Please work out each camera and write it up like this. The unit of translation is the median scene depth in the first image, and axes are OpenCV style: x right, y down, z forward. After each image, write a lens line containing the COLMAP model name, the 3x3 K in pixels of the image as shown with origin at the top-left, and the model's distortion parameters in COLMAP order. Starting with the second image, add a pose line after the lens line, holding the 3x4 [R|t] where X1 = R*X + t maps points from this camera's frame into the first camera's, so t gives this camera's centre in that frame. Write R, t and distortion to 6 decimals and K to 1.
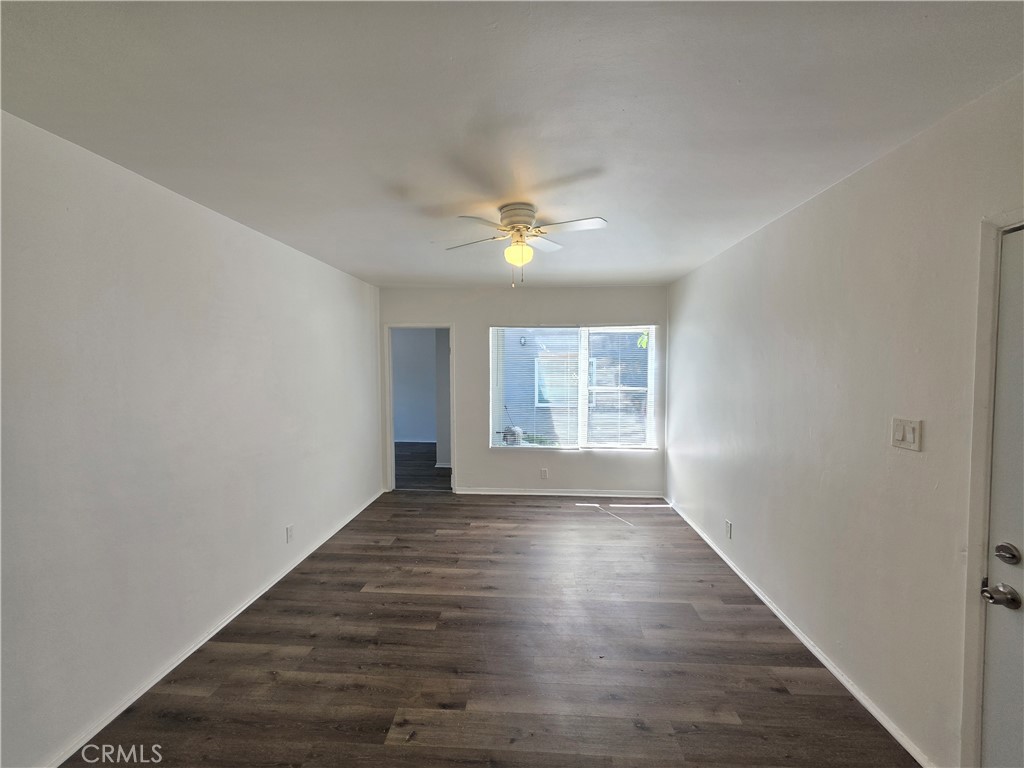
lens RADIAL K [[406.6, 0, 510.7], [0, 406.6, 382.5], [0, 0, 1]] dist [-0.000059, -0.000026]
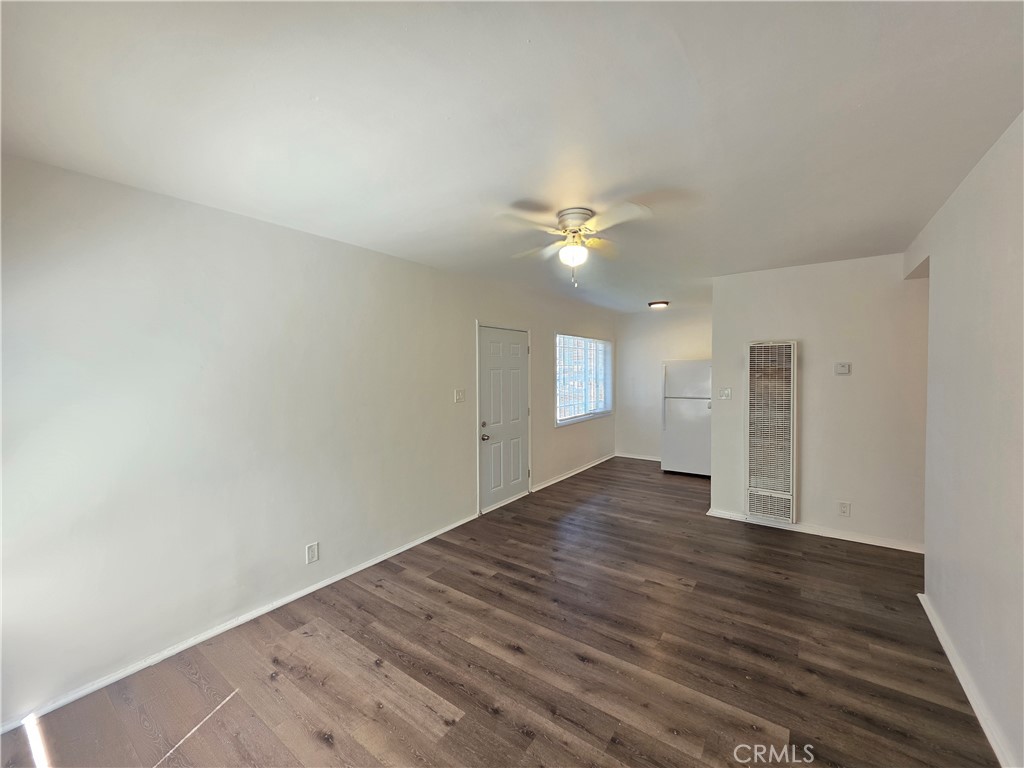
lens RADIAL K [[406.6, 0, 512.2], [0, 406.6, 382.9], [0, 0, 1]] dist [-0.000059, -0.000026]
pose [[-0.842920, -0.002643, 0.538032, -0.437256], [0.036264, 0.997435, 0.061713, -0.066416], [-0.536815, 0.071530, -0.840662, 2.133589]]
